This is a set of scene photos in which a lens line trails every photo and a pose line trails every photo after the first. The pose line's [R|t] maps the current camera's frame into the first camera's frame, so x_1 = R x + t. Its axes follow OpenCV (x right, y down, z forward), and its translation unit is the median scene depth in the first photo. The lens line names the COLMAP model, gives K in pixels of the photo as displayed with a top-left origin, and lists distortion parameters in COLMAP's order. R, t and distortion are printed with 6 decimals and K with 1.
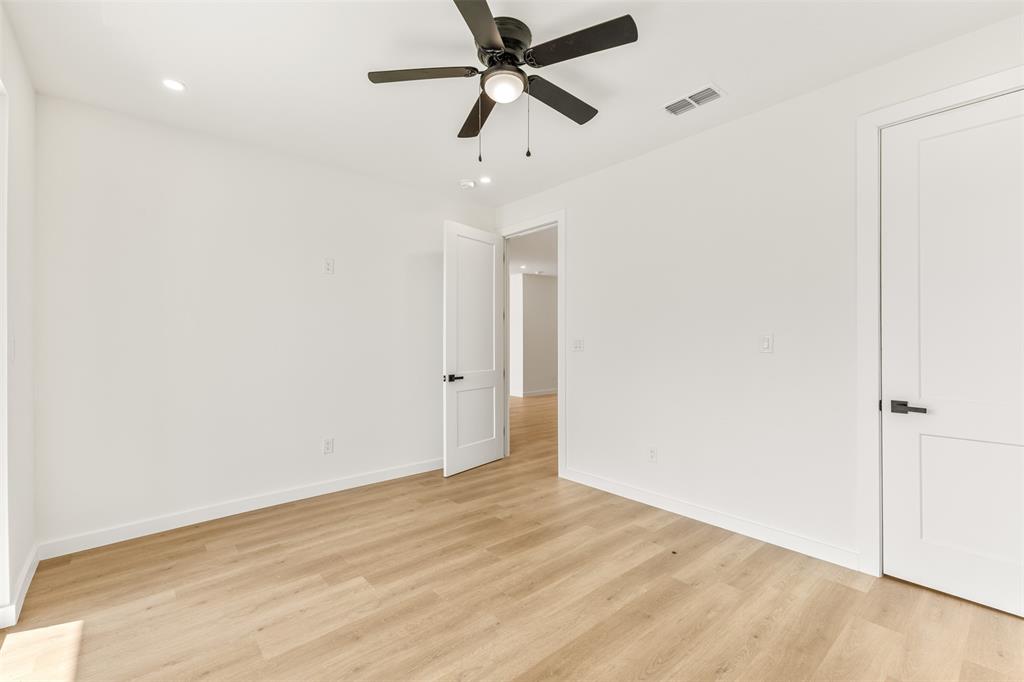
lens RADIAL K [[443.5, 0, 512.6], [0, 443.5, 342.5], [0, 0, 1]] dist [0.006935, -0.000126]
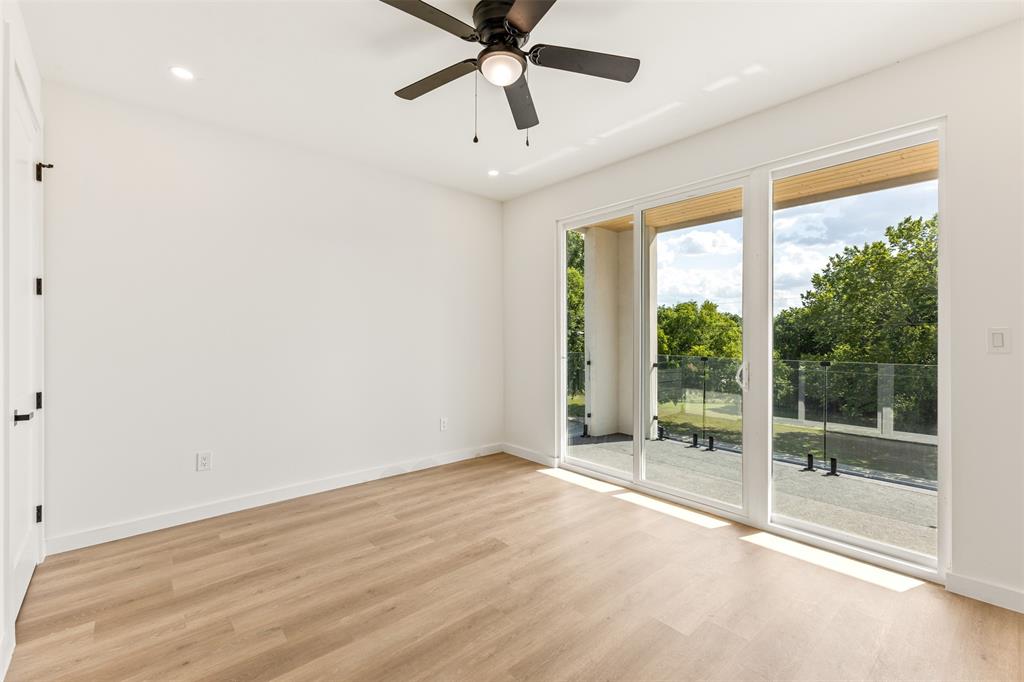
lens RADIAL K [[443.5, 0, 516.0], [0, 443.5, 337.2], [0, 0, 1]] dist [0.006935, -0.000126]
pose [[-0.999833, 0.005072, -0.017554, -0.031123], [0.005043, 0.999986, 0.001724, 0.000534], [0.017563, 0.001635, -0.999844, 1.919280]]
